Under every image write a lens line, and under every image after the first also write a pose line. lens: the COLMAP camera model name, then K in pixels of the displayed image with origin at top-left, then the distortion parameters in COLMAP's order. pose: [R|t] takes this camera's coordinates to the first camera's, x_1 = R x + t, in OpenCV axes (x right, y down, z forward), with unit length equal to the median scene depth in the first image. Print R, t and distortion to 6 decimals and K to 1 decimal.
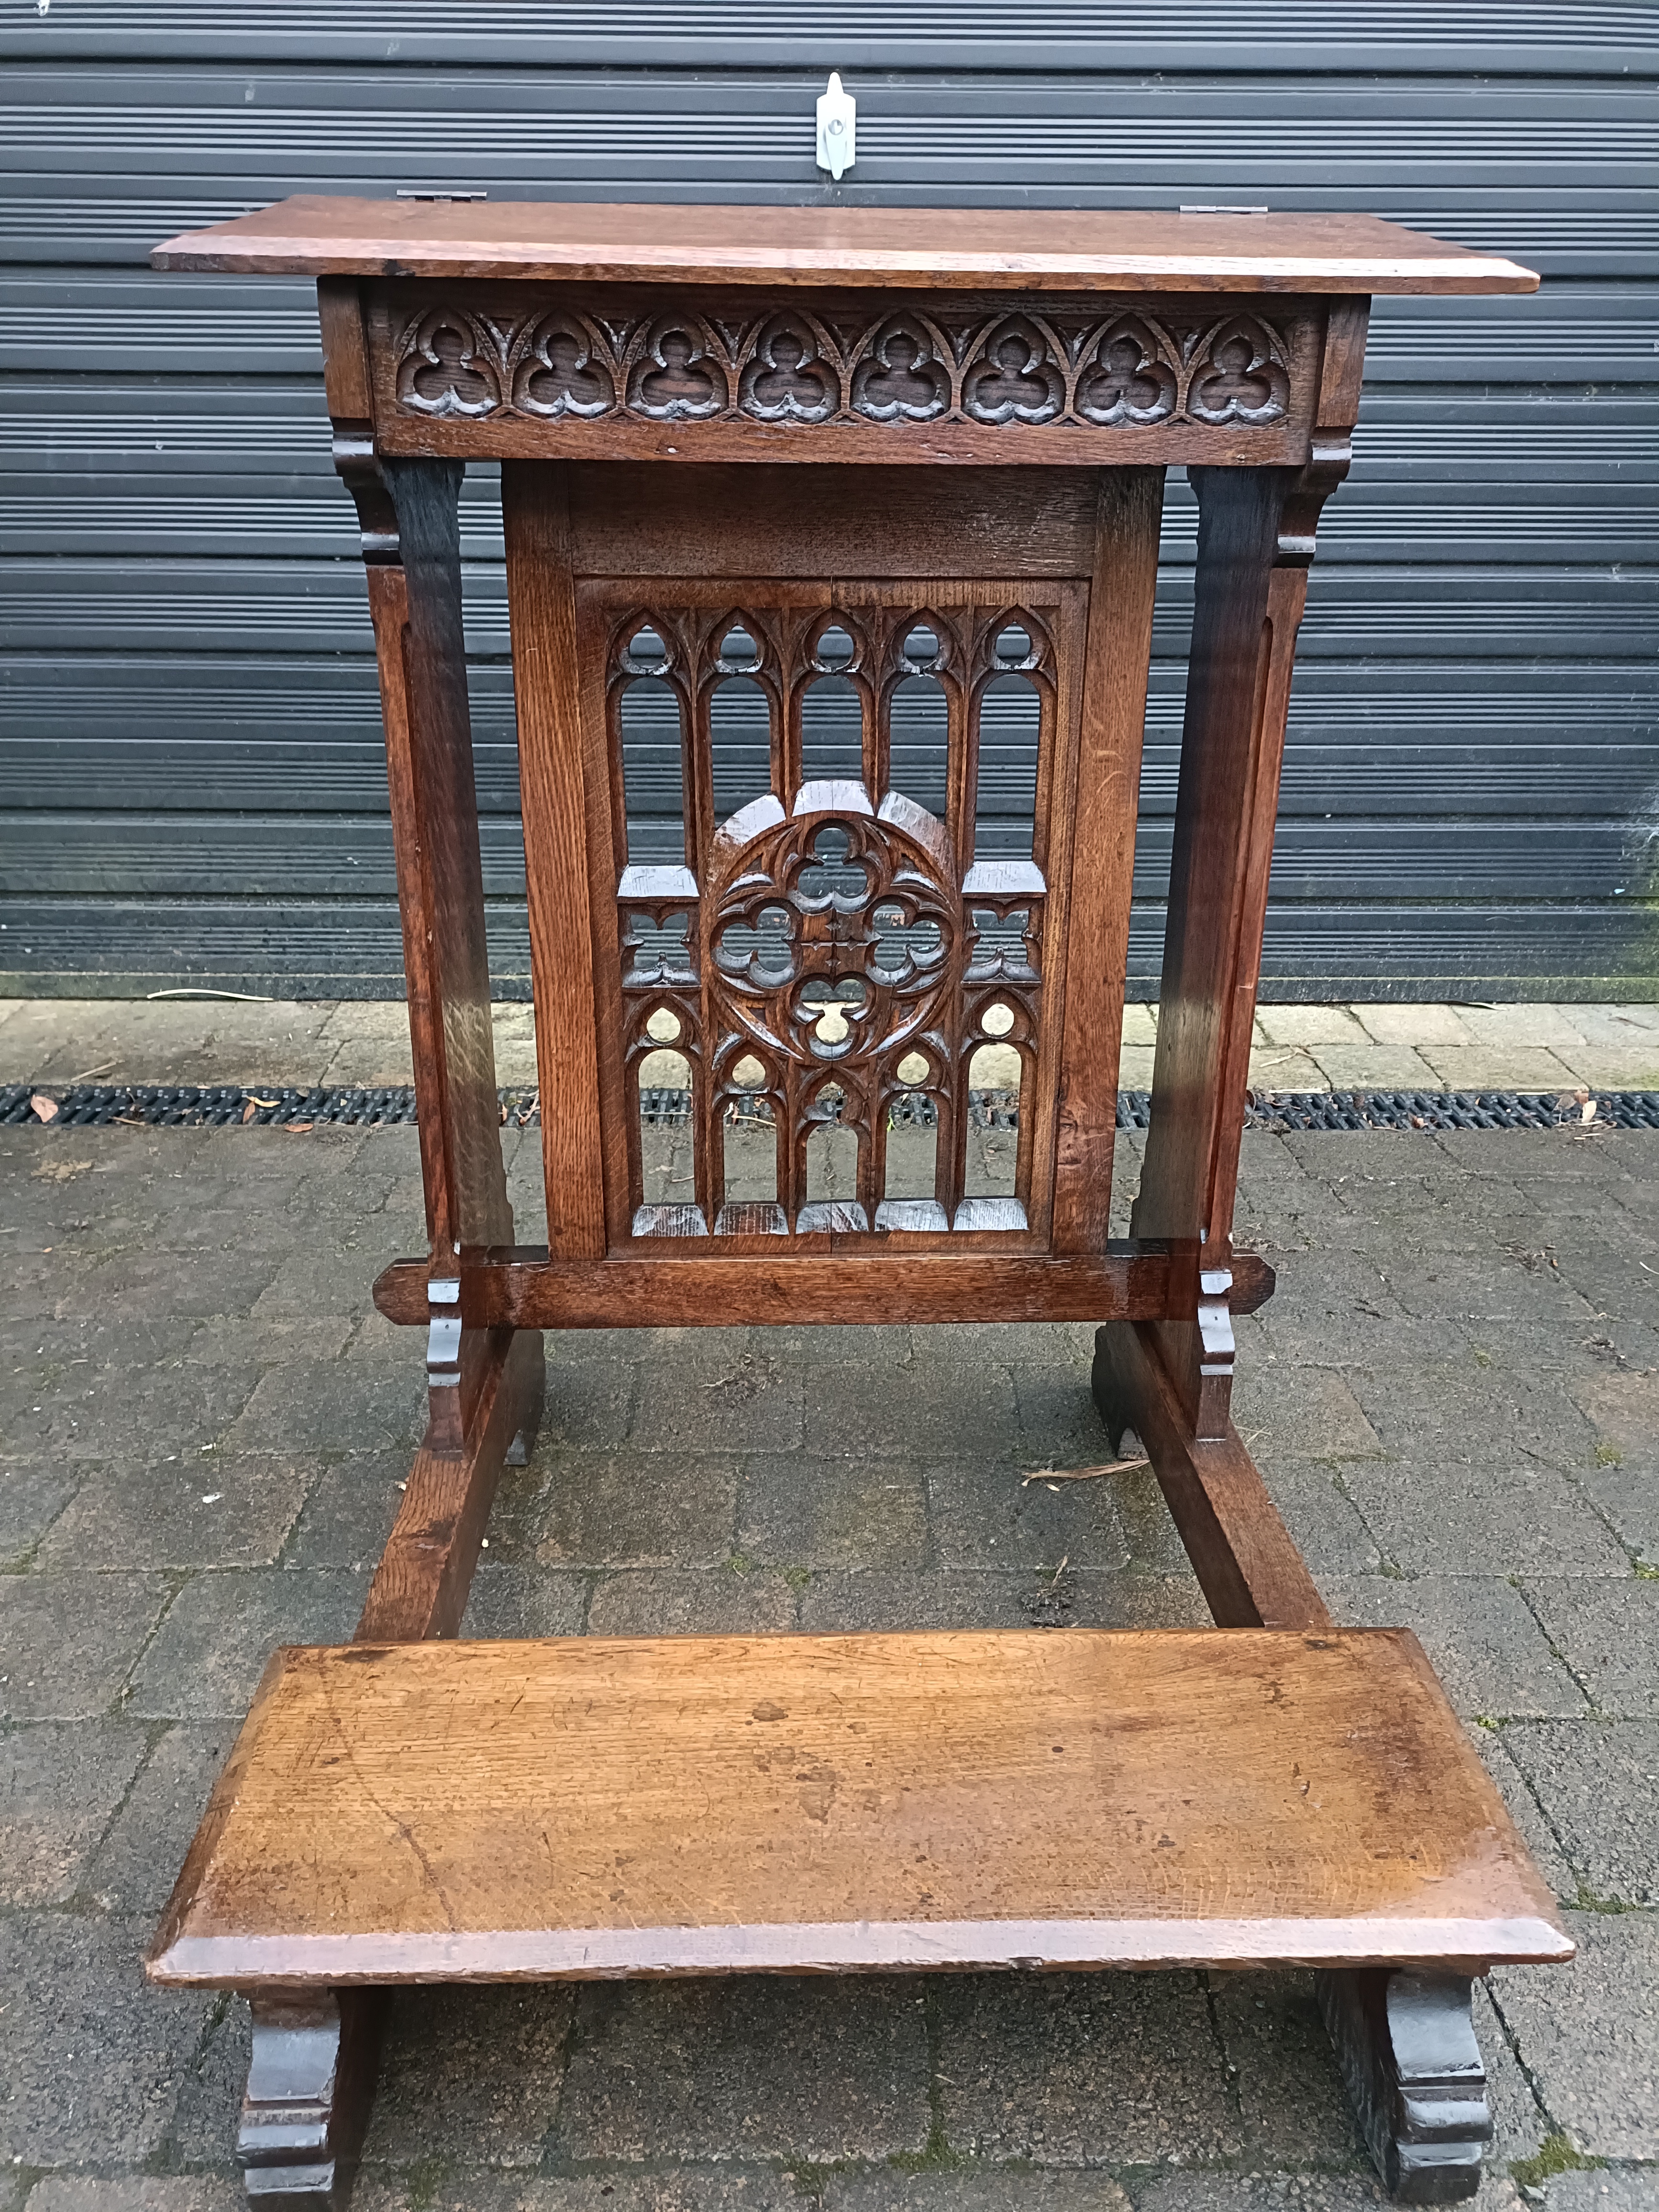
lens RADIAL K [[1615.6, 0, 815.1], [0, 1615.6, 1100.6], [0, 0, 1]] dist [0.074238, -0.069284]
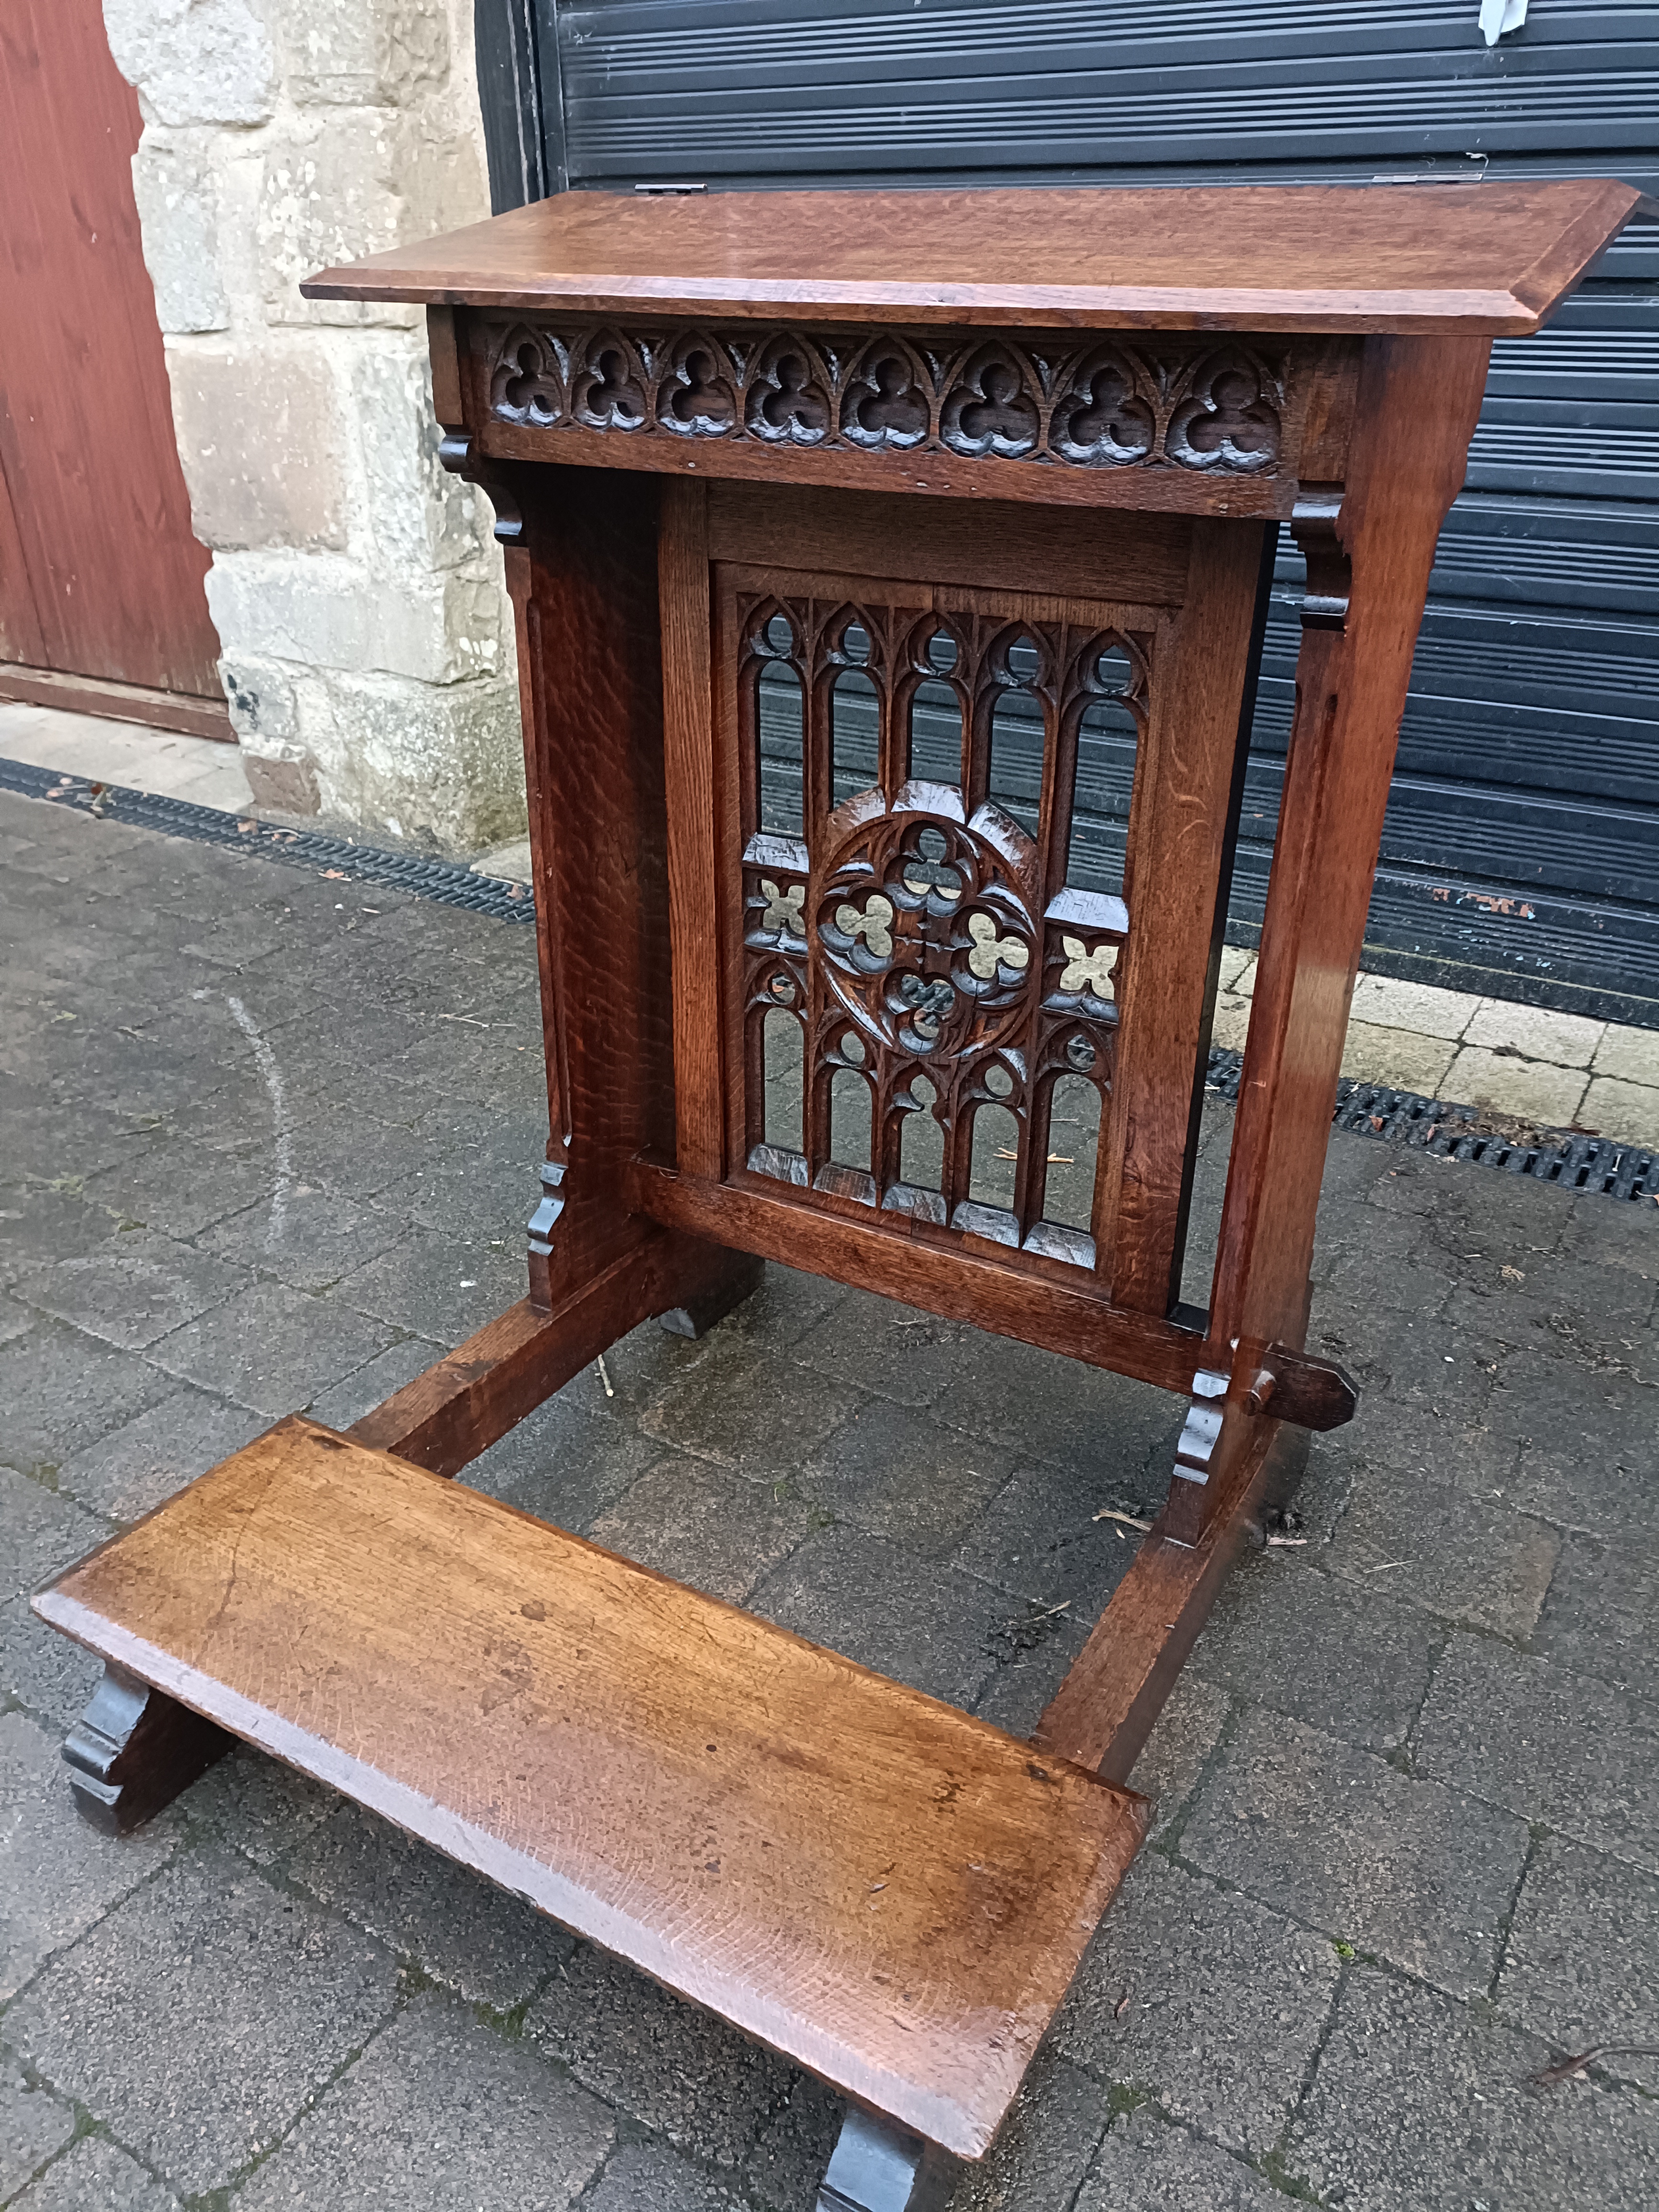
lens RADIAL K [[1615.6, 0, 815.1], [0, 1615.6, 1100.6], [0, 0, 1]] dist [0.074238, -0.069284]
pose [[0.845895, 0.241388, -0.475599, 0.461981], [-0.196228, 0.970027, 0.143322, -0.134208], [0.495940, -0.027910, 0.867908, 0.093845]]
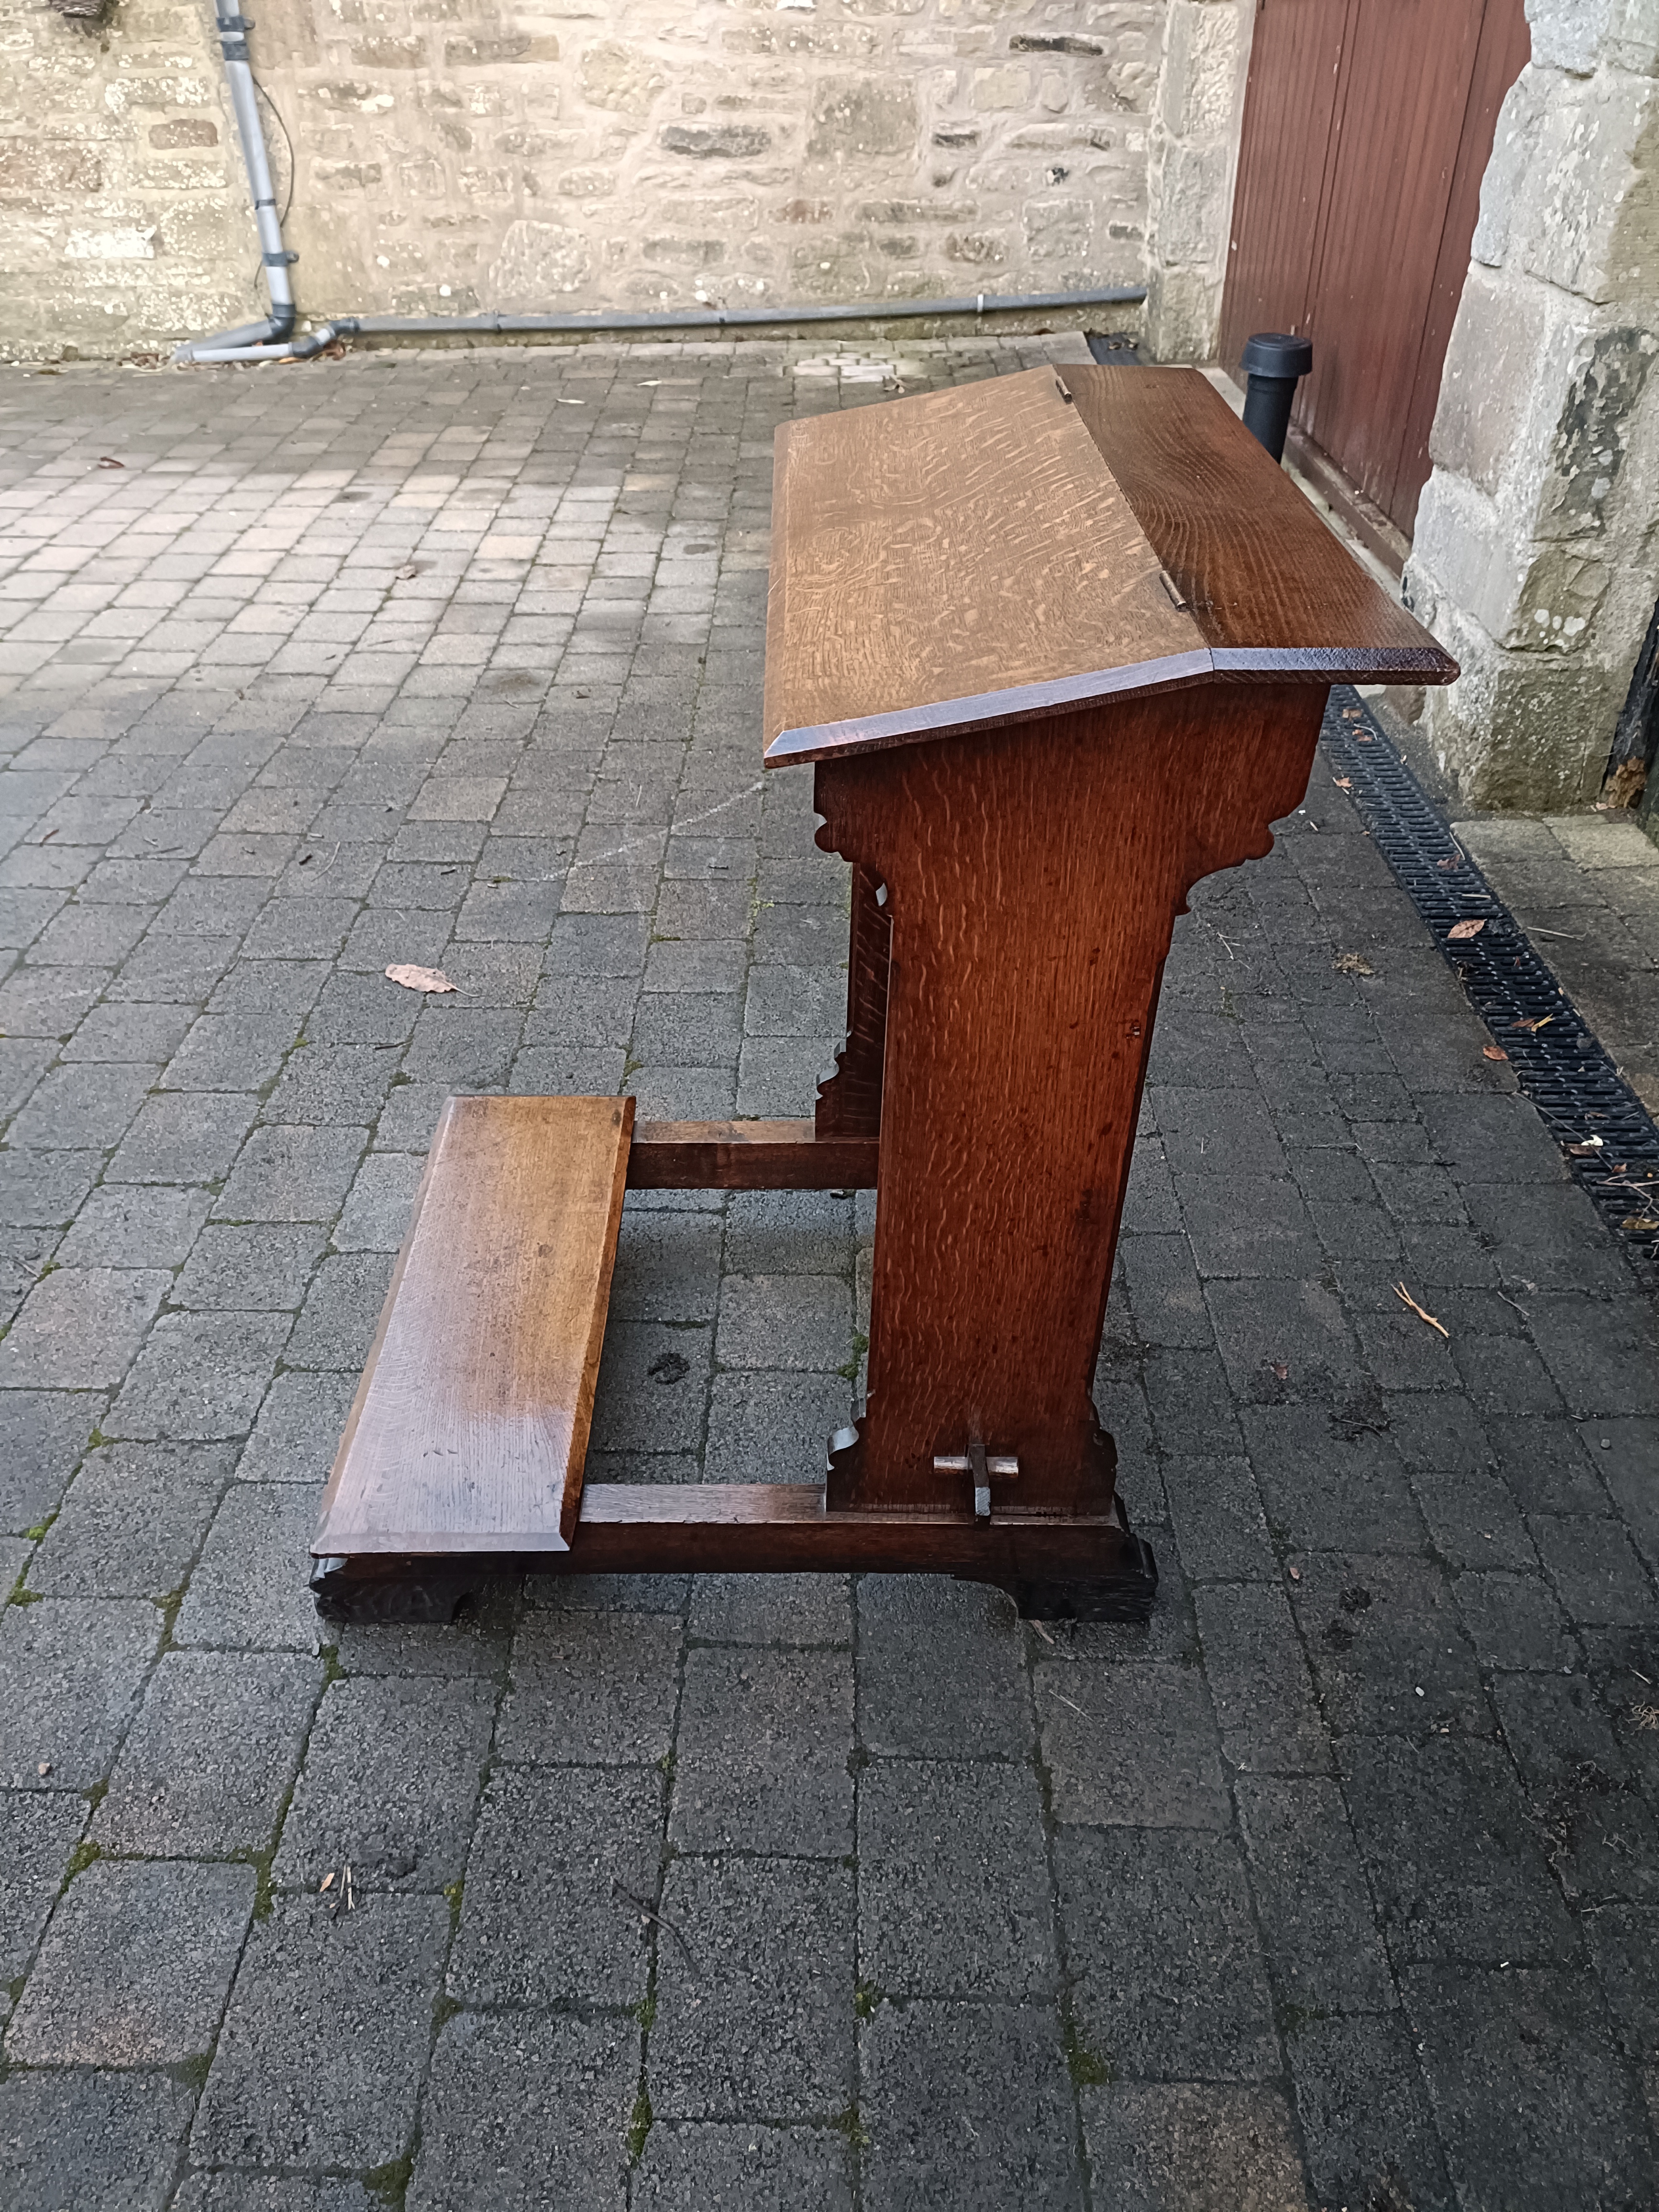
lens RADIAL K [[1623.0, 0, 829.4], [0, 1623.0, 1097.2], [0, 0, 1]] dist [0.055823, -0.040038]
pose [[-0.011411, 0.580377, -0.814268, 1.093825], [-0.378172, 0.751333, 0.540819, -0.704421], [0.925665, 0.314105, 0.210909, 0.665375]]
